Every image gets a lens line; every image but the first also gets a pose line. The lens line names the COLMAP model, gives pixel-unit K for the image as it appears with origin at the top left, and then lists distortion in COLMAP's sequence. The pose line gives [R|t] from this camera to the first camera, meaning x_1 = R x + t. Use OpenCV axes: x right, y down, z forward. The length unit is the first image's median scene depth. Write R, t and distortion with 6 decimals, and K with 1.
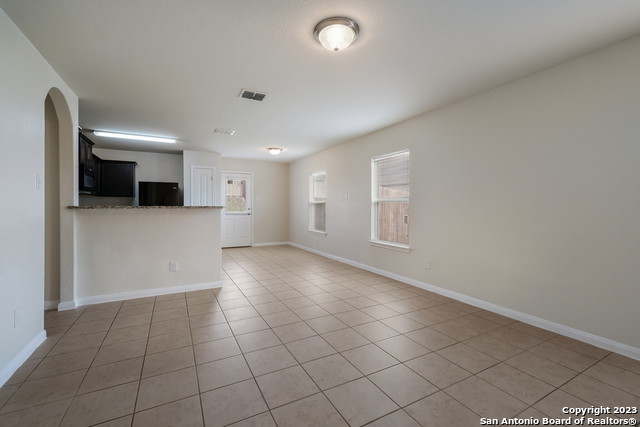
lens RADIAL K [[277.3, 0, 320.0], [0, 277.3, 210.8], [0, 0, 1]] dist [0.001270, 0.003977]
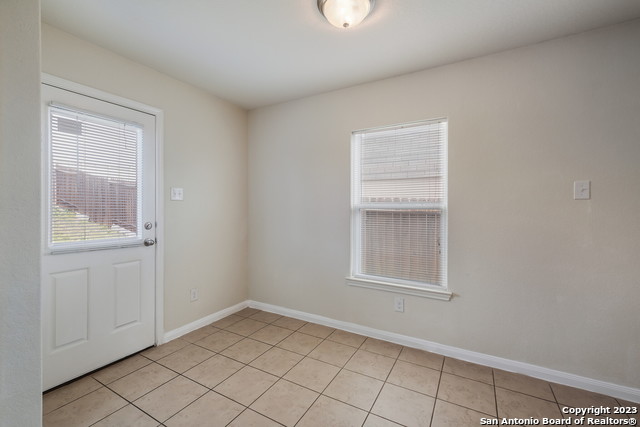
lens RADIAL K [[277.3, 0, 317.1], [0, 277.3, 208.9], [0, 0, 1]] dist [0.001270, 0.003977]
pose [[0.846375, -0.000653, 0.532587, -0.318996], [0.004114, 0.999977, -0.005312, -0.029137], [-0.532572, 0.006687, 0.846358, 0.778350]]
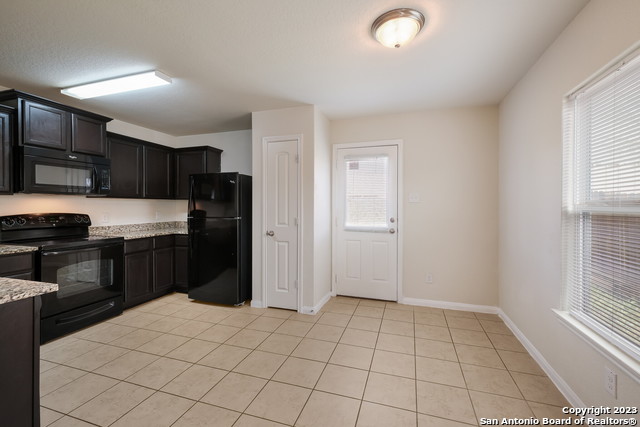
lens RADIAL K [[277.3, 0, 321.2], [0, 277.3, 208.3], [0, 0, 1]] dist [0.001270, 0.003977]
pose [[0.690639, 0.010184, -0.723128, -0.004778], [-0.011852, 0.999926, 0.002762, -0.032862], [0.723102, 0.006663, 0.690709, 0.723492]]
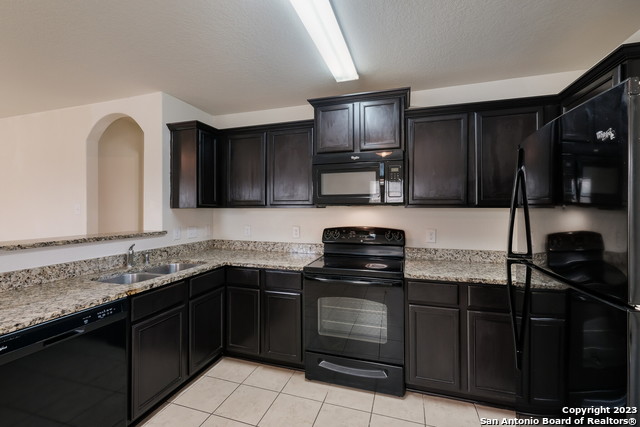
lens RADIAL K [[277.3, 0, 320.3], [0, 277.3, 207.4], [0, 0, 1]] dist [0.001270, 0.003977]
pose [[-0.716533, 0.002774, -0.697548, -0.334413], [-0.004054, 0.999959, 0.008140, -0.049555], [0.697541, 0.008660, -0.716492, 0.966727]]
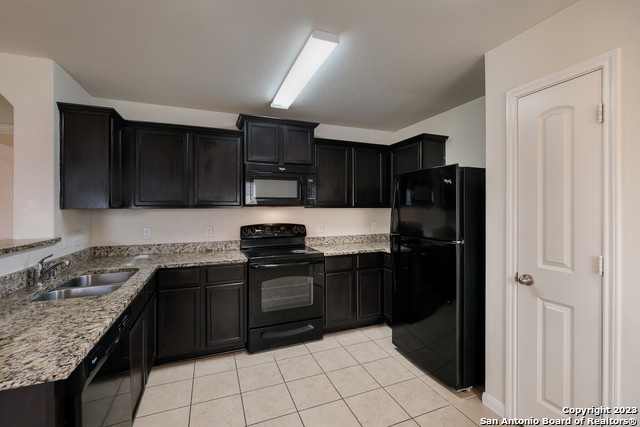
lens RADIAL K [[277.3, 0, 319.6], [0, 277.3, 206.9], [0, 0, 1]] dist [0.001270, 0.003977]
pose [[-0.109365, 0.001487, -0.994001, -0.170292], [-0.008143, 0.999964, 0.002392, -0.049884], [0.993968, 0.008356, -0.109349, 0.854246]]
